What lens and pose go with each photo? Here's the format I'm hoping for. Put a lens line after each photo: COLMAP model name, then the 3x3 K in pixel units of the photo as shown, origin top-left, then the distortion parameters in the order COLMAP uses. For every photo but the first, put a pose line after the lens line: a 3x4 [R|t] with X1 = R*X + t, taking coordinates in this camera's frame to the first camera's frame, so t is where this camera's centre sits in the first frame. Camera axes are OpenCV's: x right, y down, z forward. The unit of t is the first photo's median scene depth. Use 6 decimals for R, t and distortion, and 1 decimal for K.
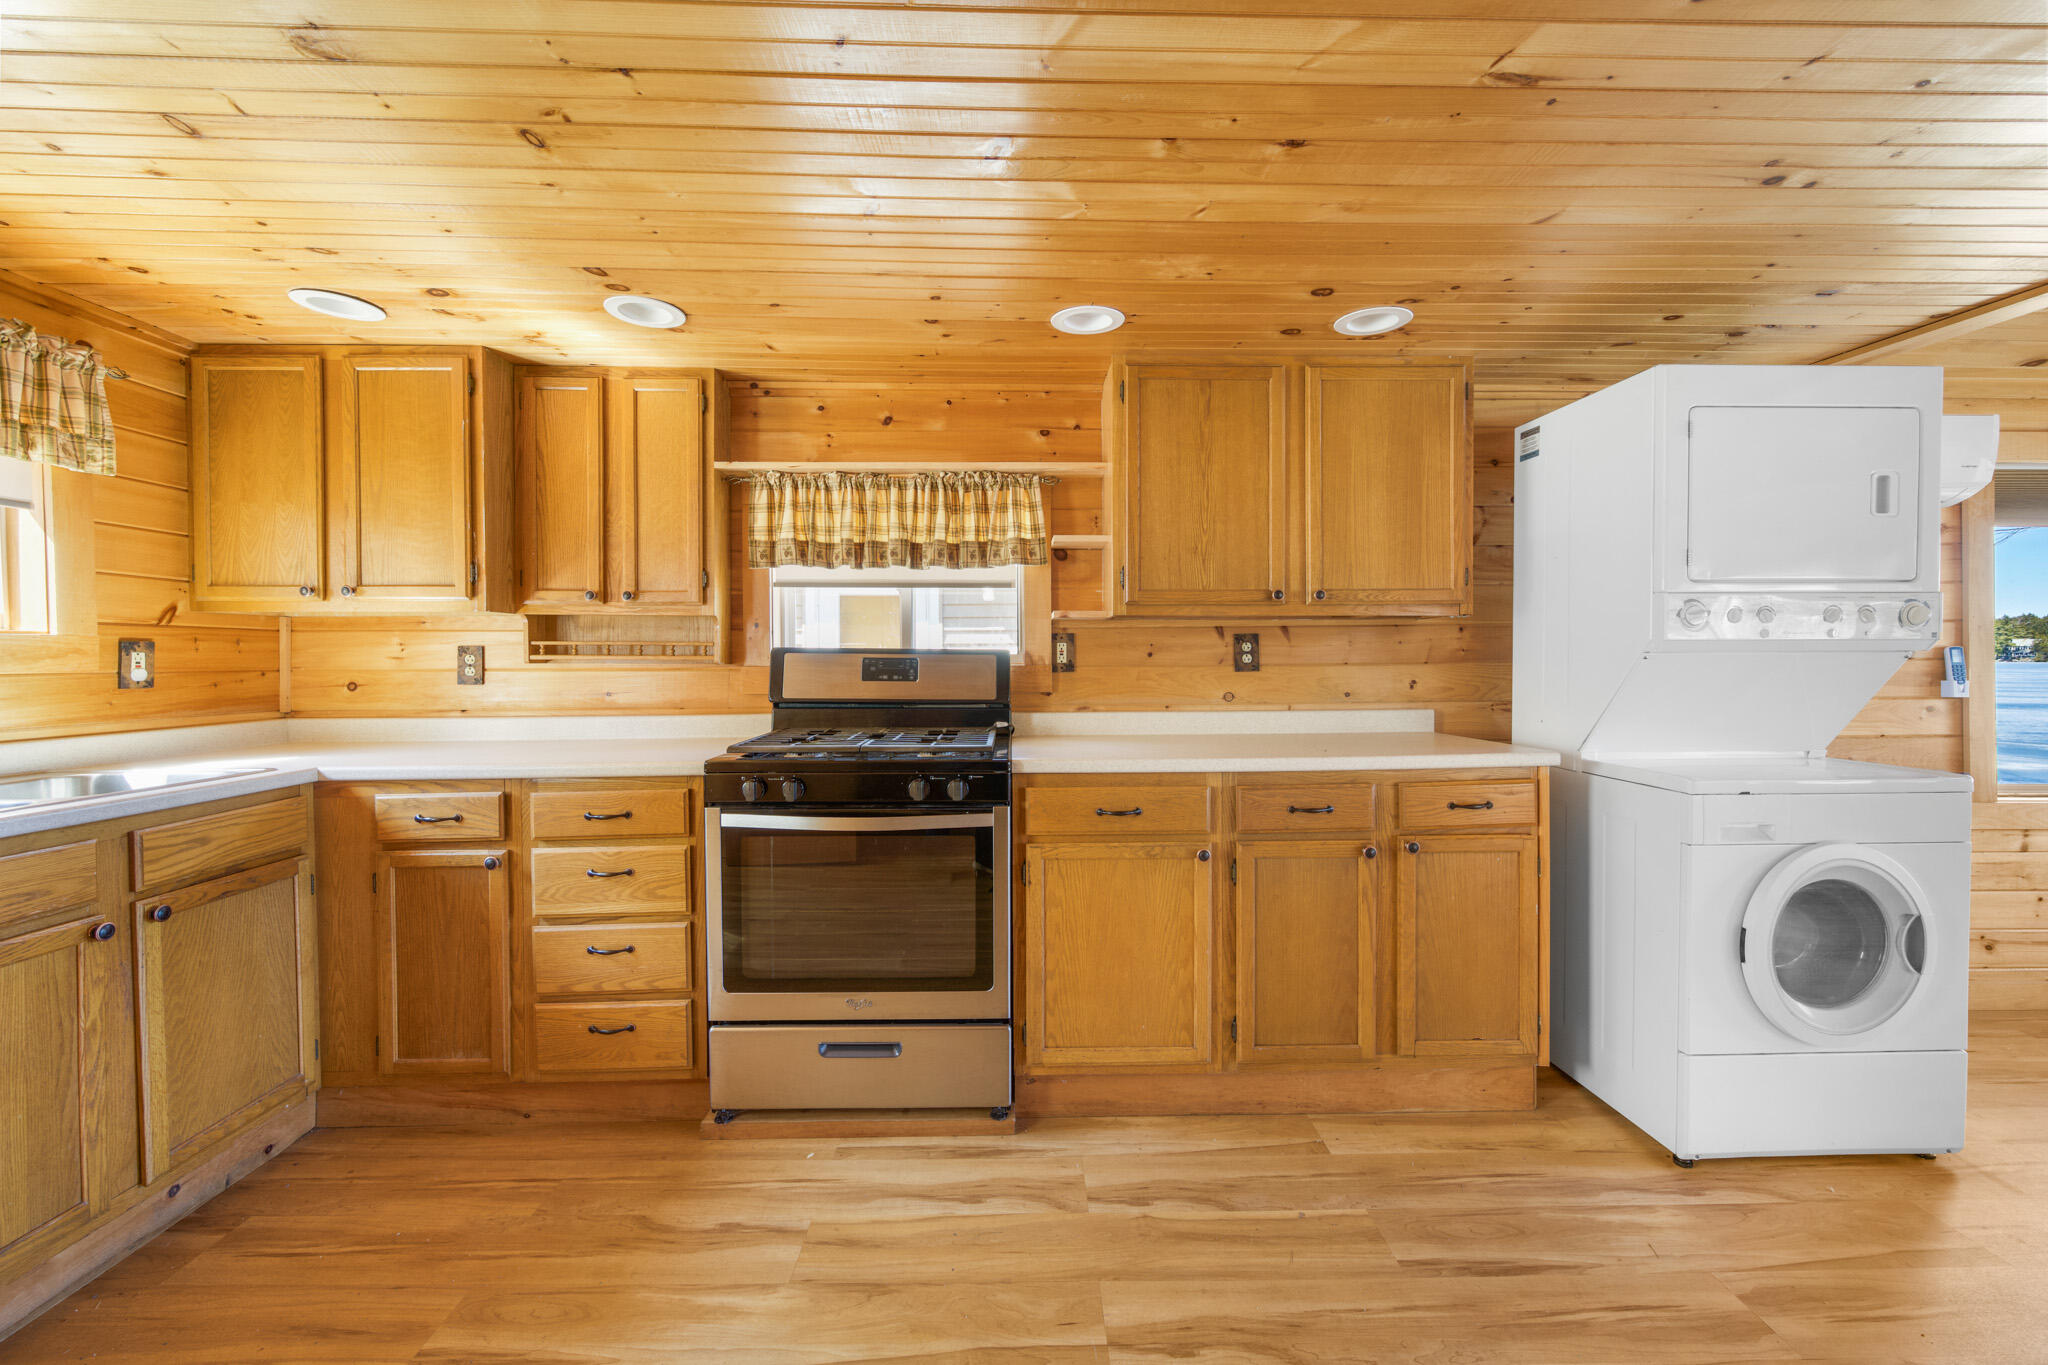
lens RADIAL K [[808.5, 0, 1023.1], [0, 808.5, 673.9], [0, 0, 1]] dist [-0.000633, 0.000033]
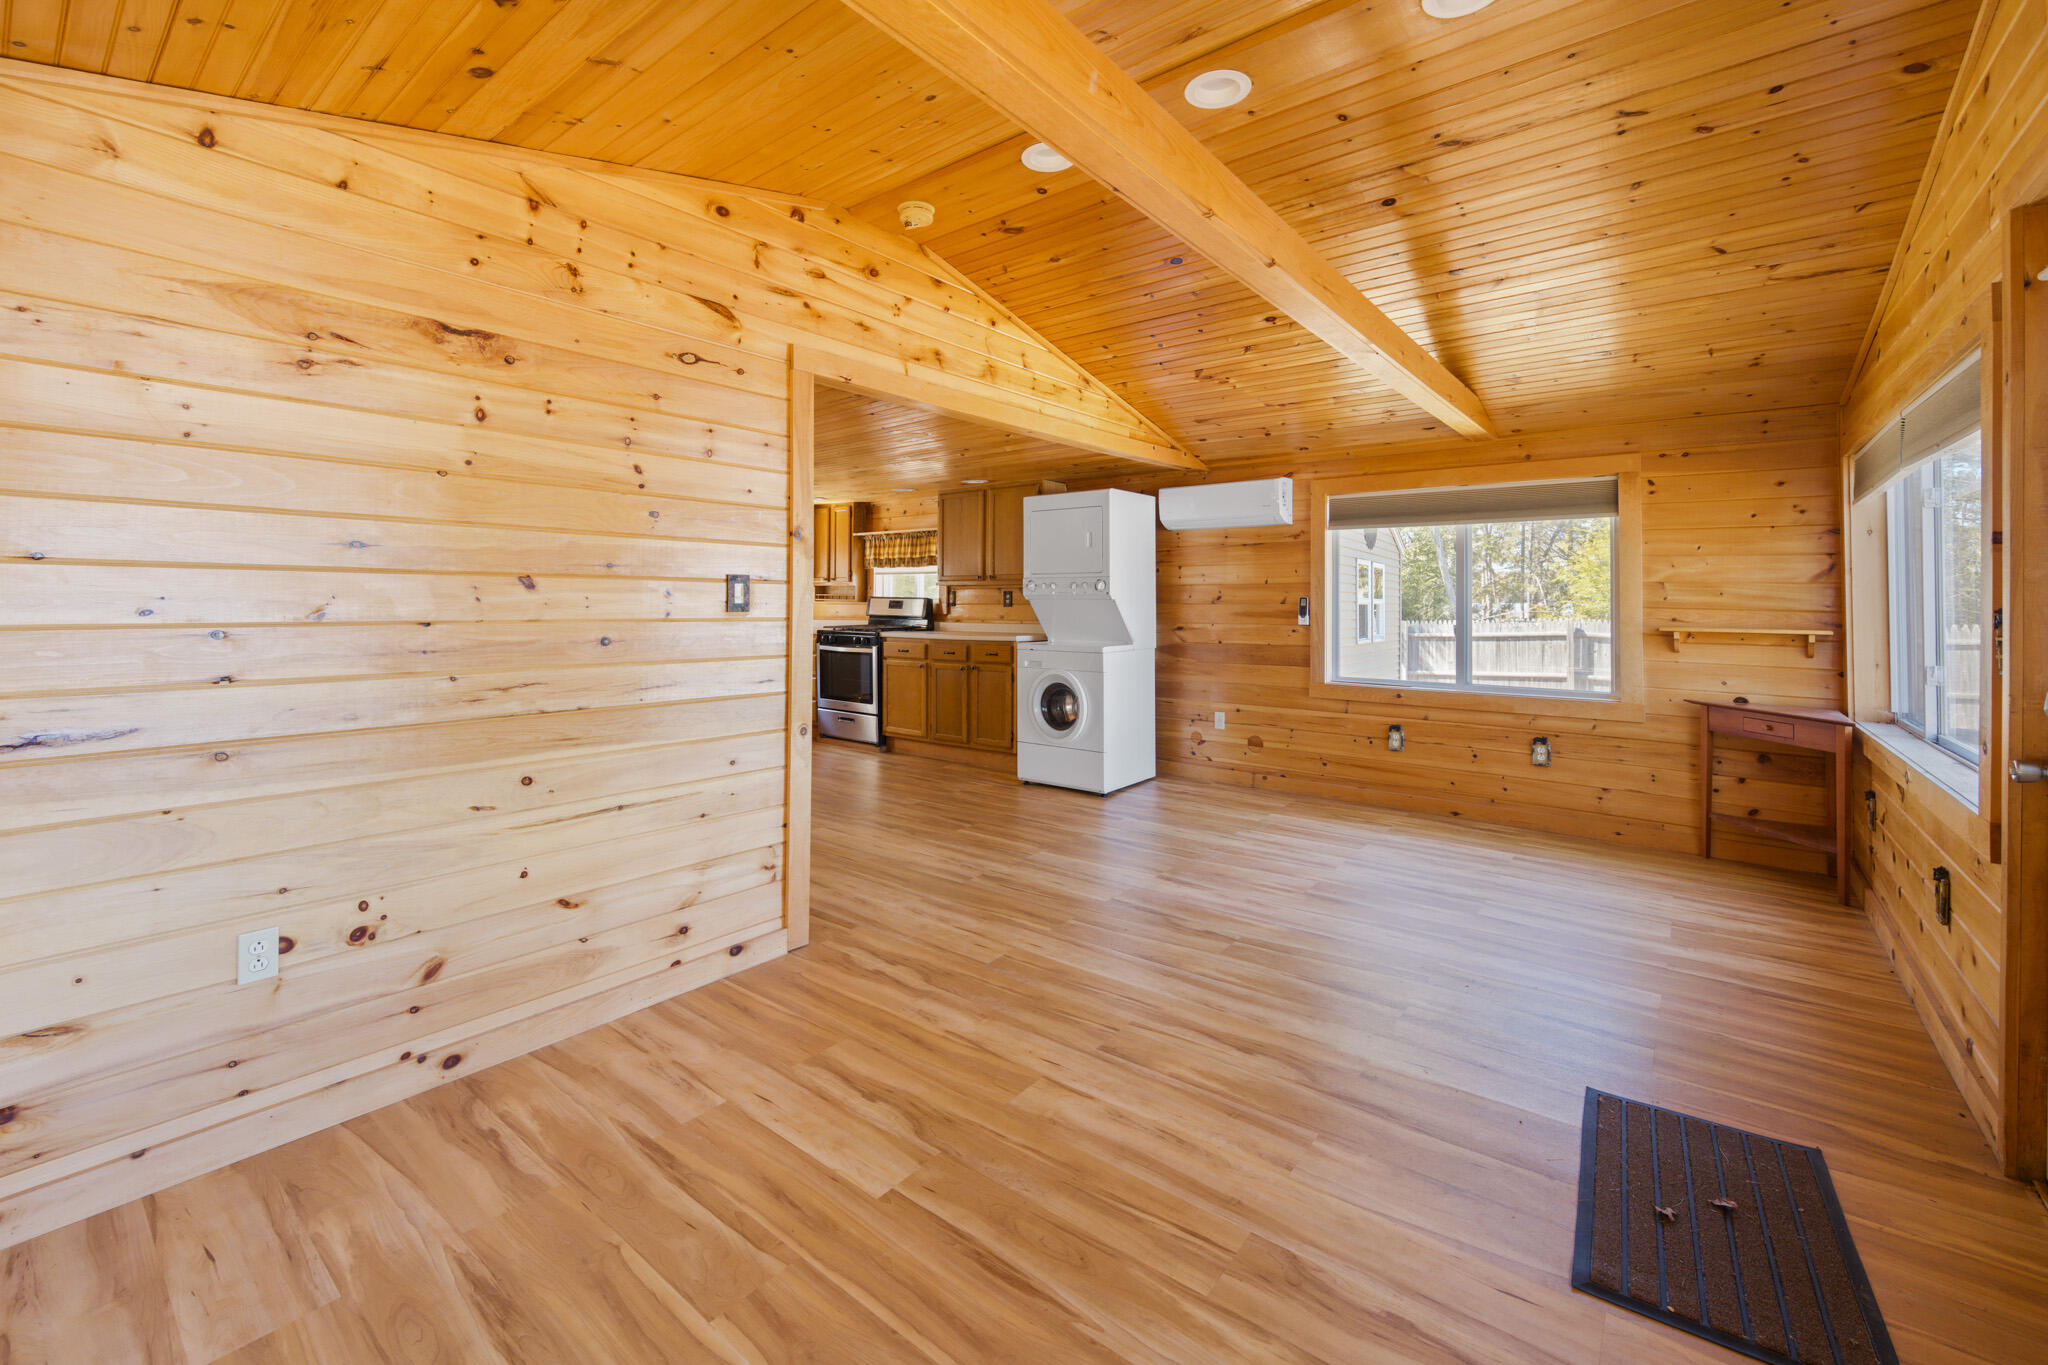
lens RADIAL K [[844.3, 0, 1030.6], [0, 844.3, 588.4], [0, 0, 1]] dist [0.000774, -0.000099]
pose [[0.774218, -0.003294, -0.632911, 2.261857], [-0.019722, 0.999375, -0.029327, 0.017784], [0.632612, 0.035188, 0.773669, -1.065501]]
